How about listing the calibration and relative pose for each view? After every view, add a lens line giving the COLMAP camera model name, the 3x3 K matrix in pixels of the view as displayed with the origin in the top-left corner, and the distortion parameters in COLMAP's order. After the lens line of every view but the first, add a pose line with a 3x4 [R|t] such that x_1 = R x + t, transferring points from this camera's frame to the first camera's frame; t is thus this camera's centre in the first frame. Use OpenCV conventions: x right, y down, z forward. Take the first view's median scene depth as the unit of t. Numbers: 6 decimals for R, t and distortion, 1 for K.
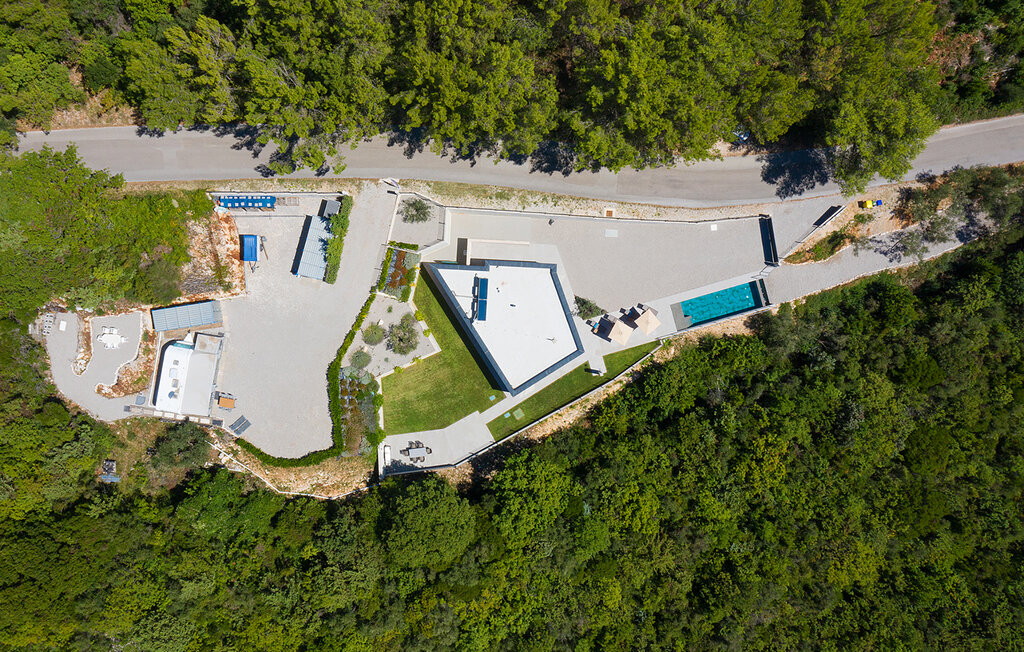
lens RADIAL K [[819.3, 0, 512.0], [0, 819.3, 326.0], [0, 0, 1]] dist [-0.008740, -0.002839]
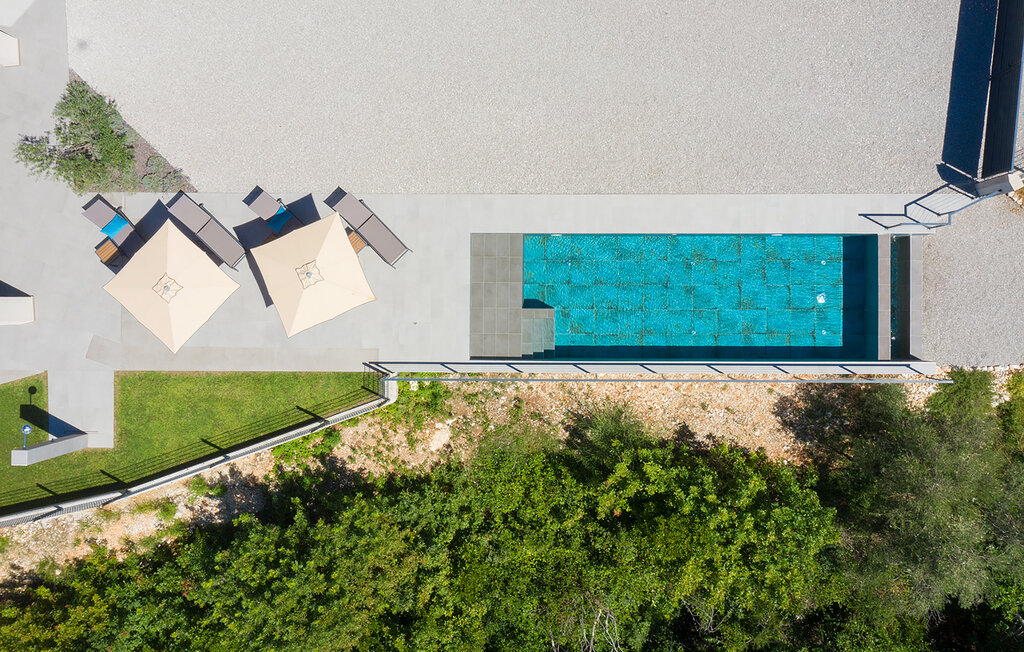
lens RADIAL K [[1036.3, 0, 512.7], [0, 1036.3, 276.4], [0, 0, 1]] dist [-0.013901, -0.008626]
pose [[0.961293, 0.273415, -0.034067, 0.215166], [-0.274668, 0.960703, -0.040099, -0.006680], [0.021764, 0.047904, 0.998615, 0.717524]]
